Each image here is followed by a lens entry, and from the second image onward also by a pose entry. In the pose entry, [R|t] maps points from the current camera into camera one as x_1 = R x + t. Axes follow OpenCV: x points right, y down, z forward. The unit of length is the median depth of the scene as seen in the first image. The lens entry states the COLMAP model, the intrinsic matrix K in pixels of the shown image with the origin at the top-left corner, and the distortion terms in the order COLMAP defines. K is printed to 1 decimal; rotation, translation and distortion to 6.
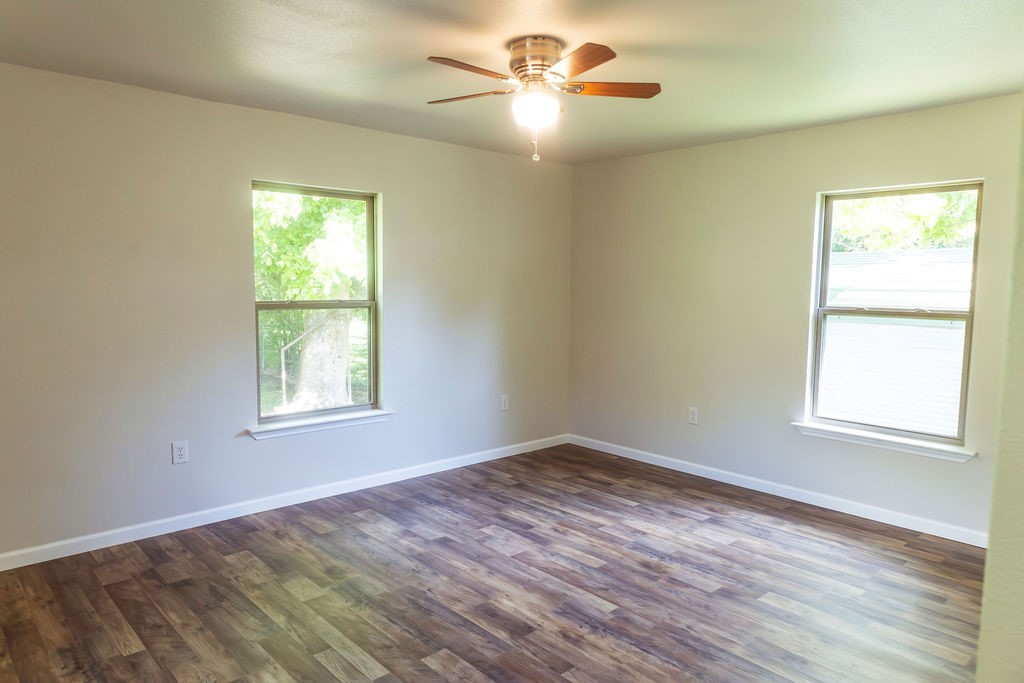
lens RADIAL K [[676.6, 0, 512.0], [0, 676.6, 341.5], [0, 0, 1]] dist [0.001055, 0.001473]
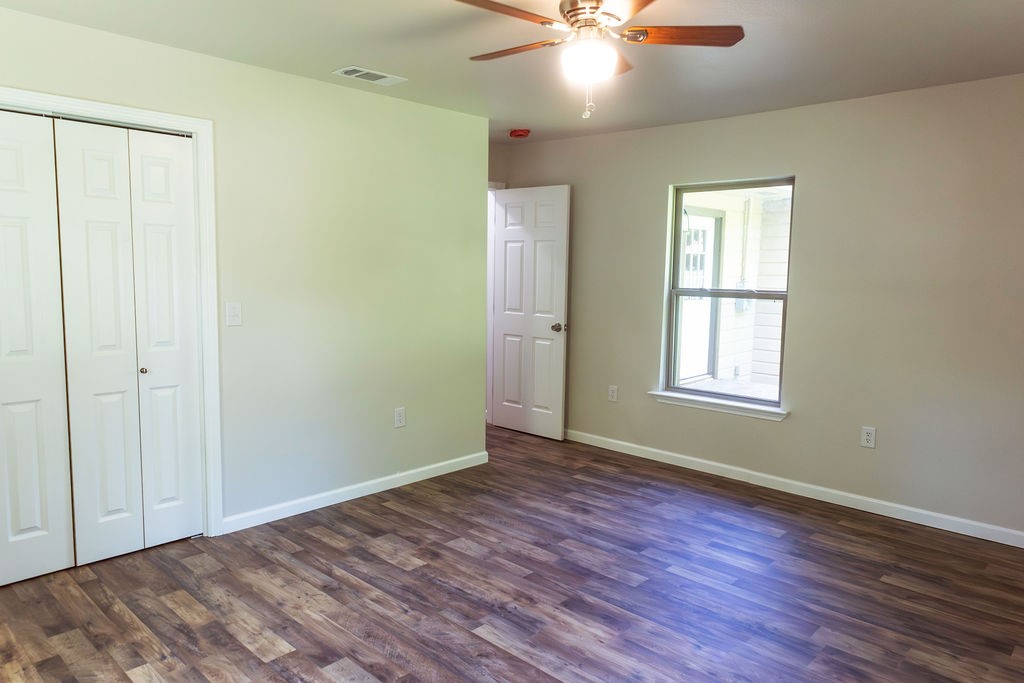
lens RADIAL K [[676.6, 0, 512.0], [0, 676.6, 341.5], [0, 0, 1]] dist [0.001055, 0.001473]
pose [[-0.997535, -0.019438, -0.067418, 0.178714], [-0.032934, 0.978148, 0.205287, -0.166771], [0.061955, 0.207001, -0.976377, 1.859200]]
